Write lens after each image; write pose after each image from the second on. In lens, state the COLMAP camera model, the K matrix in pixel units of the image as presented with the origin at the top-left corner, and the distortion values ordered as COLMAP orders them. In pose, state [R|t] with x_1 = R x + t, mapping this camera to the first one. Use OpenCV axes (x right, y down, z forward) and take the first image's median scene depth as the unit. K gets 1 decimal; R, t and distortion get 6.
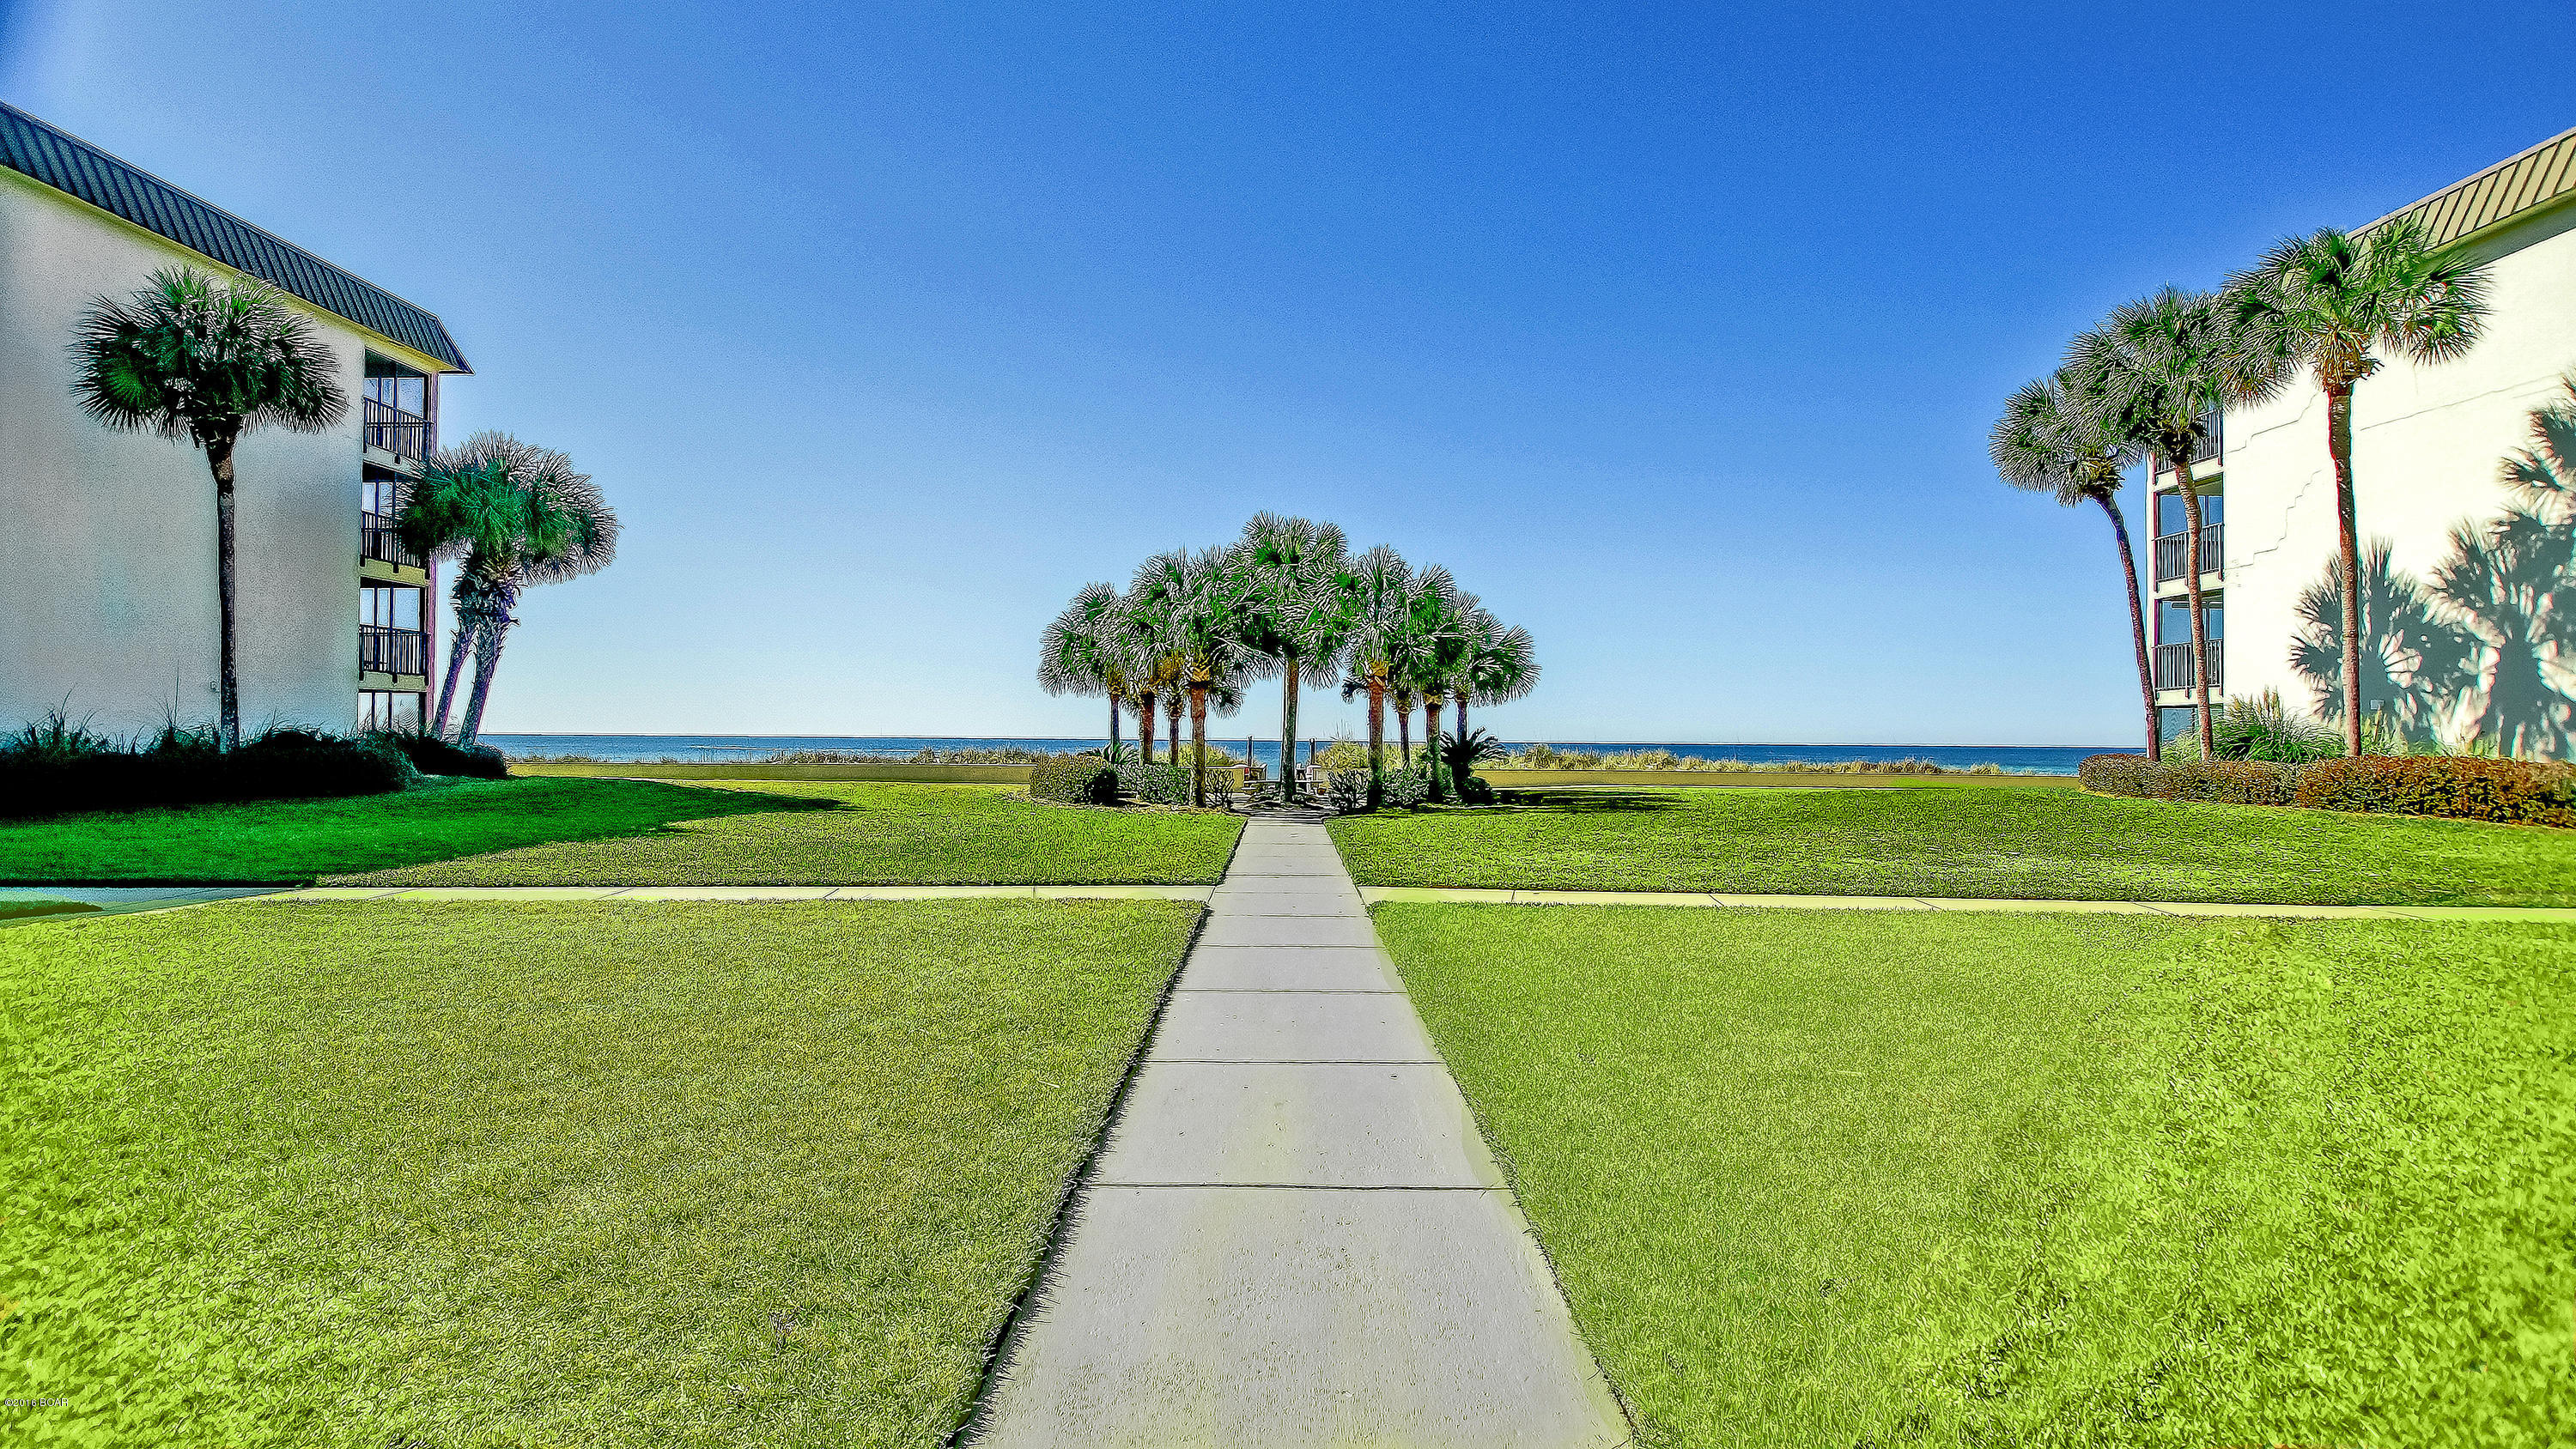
lens RADIAL K [[1153.5, 0, 1234.0], [0, 1153.5, 745.2], [0, 0, 1]] dist [-0.001414, -0.000210]
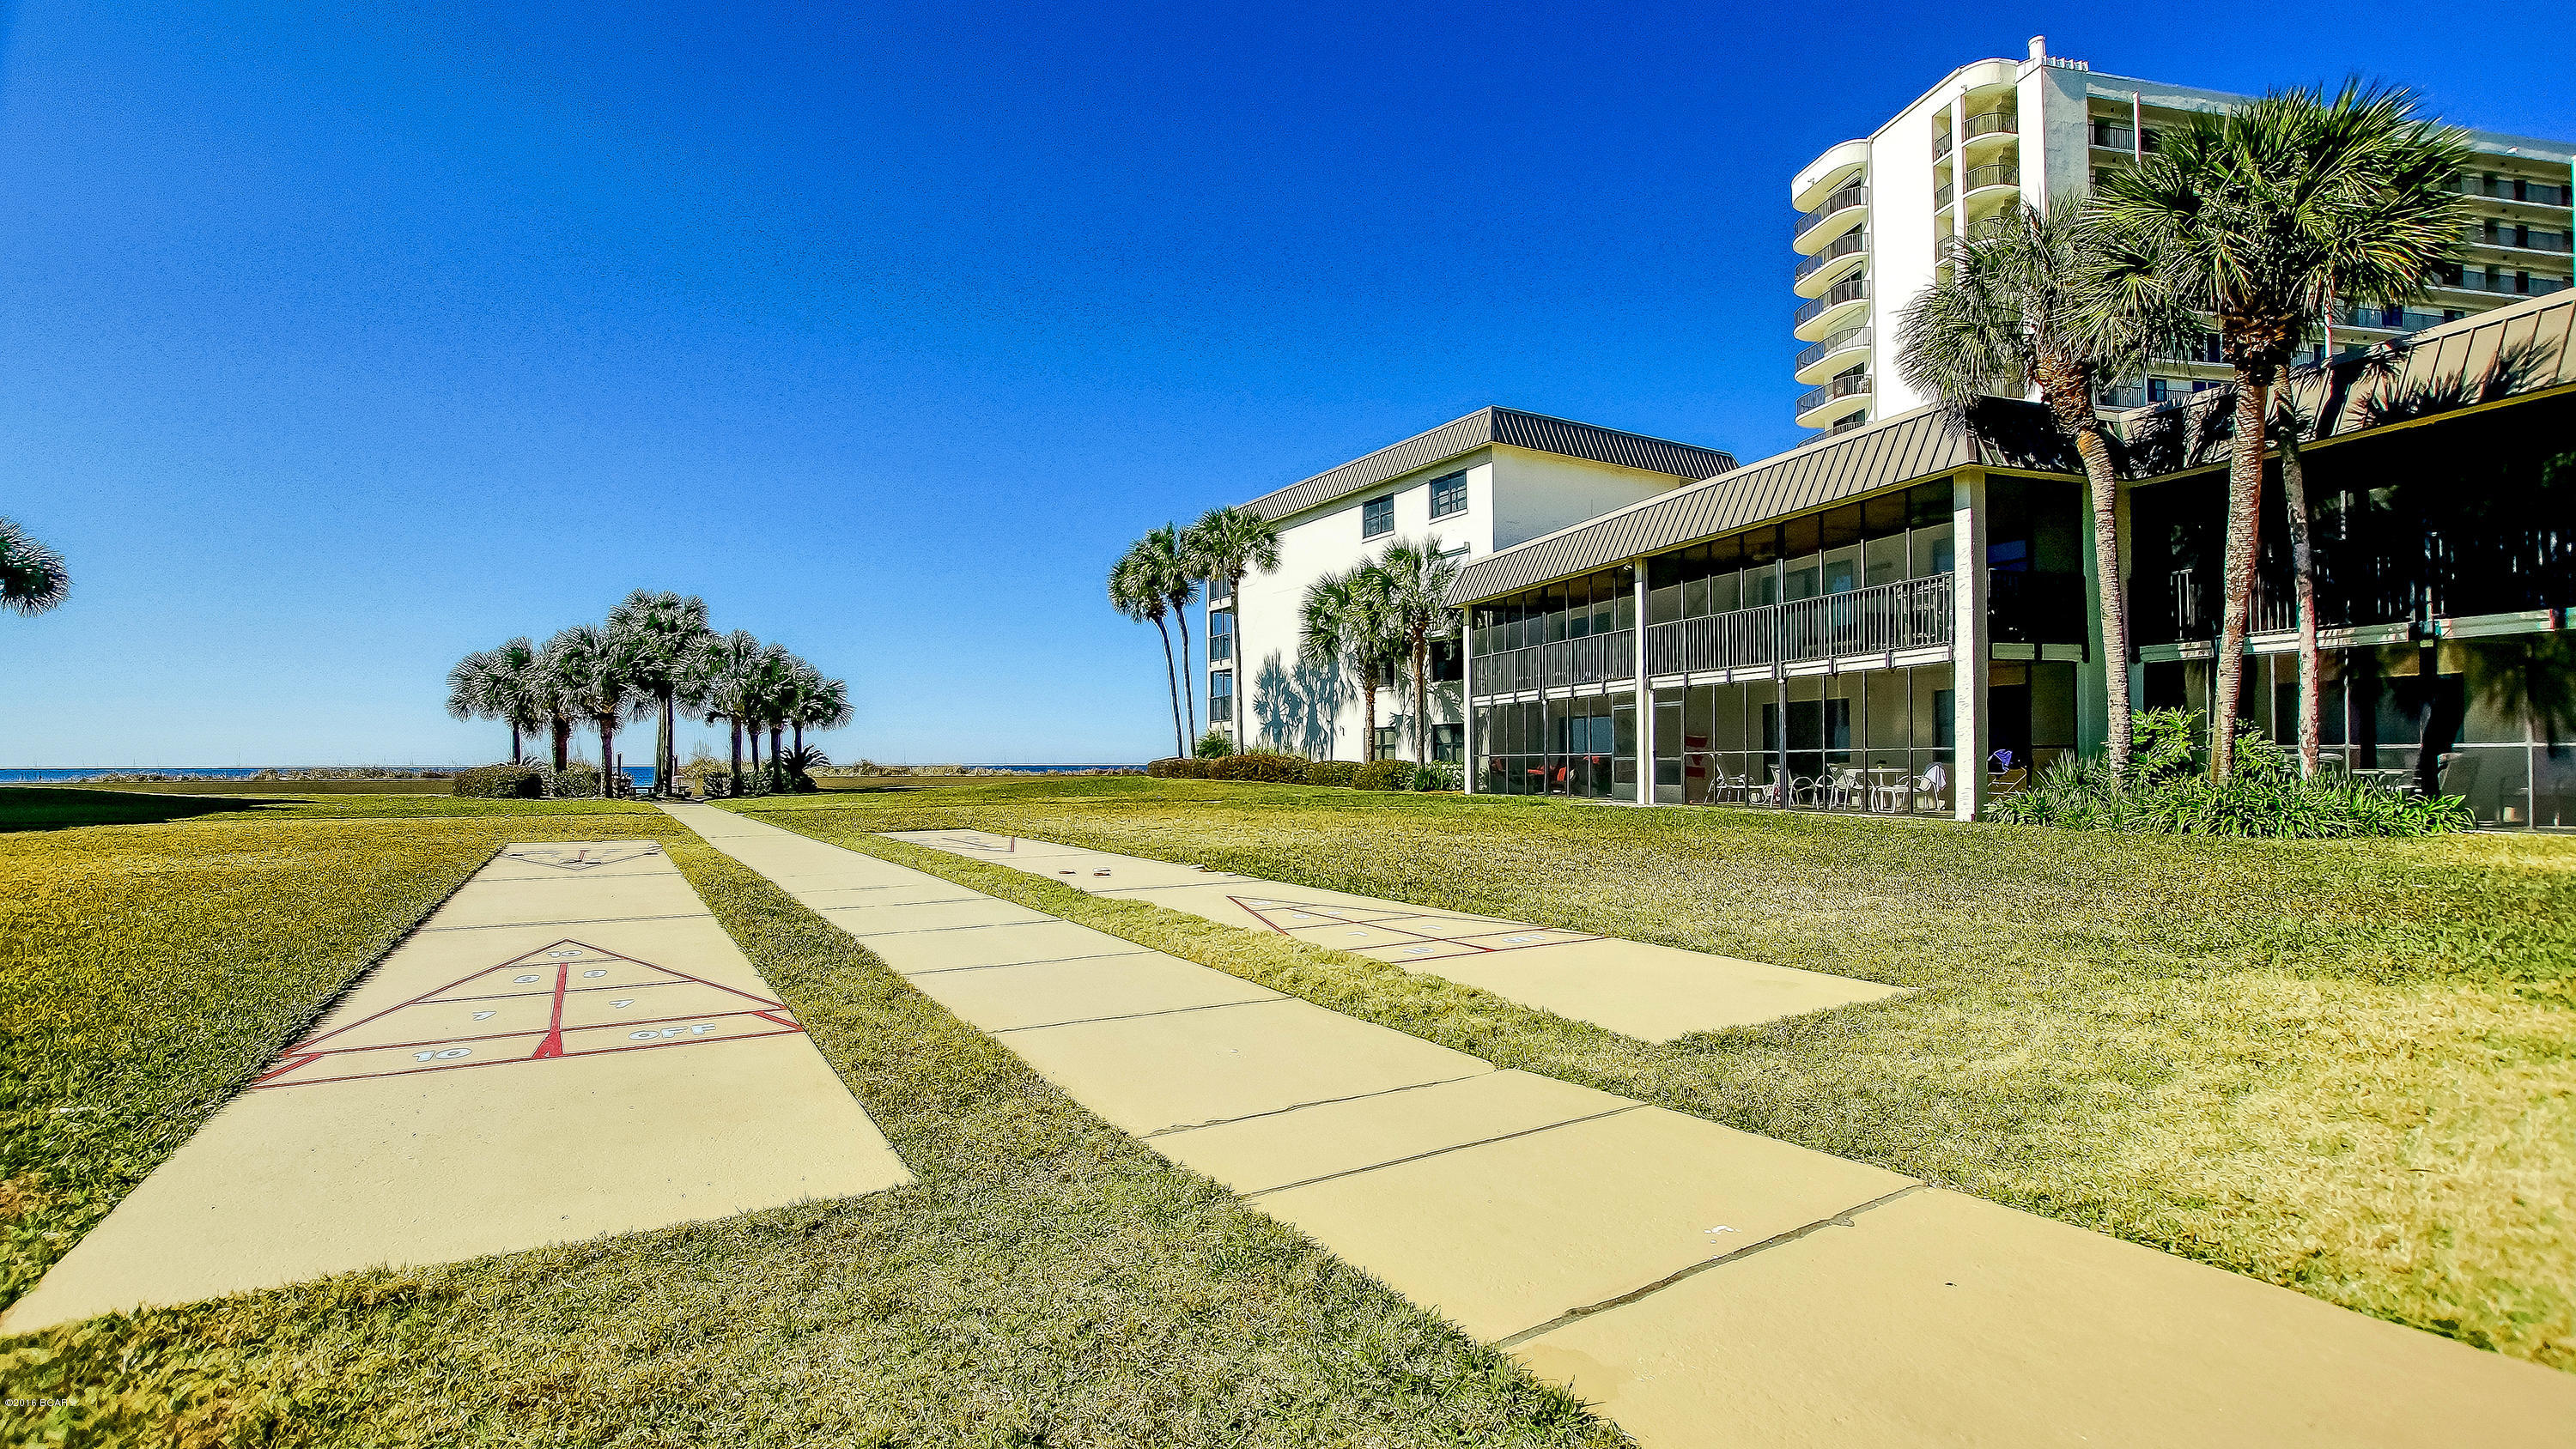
lens RADIAL K [[1153.5, 0, 1234.0], [0, 1153.5, 745.2], [0, 0, 1]] dist [-0.001414, -0.000210]
pose [[0.855731, -0.003684, 0.517408, -0.097226], [0.012629, 0.999825, -0.013768, 0.014082], [-0.517267, 0.018316, 0.855628, -0.612207]]
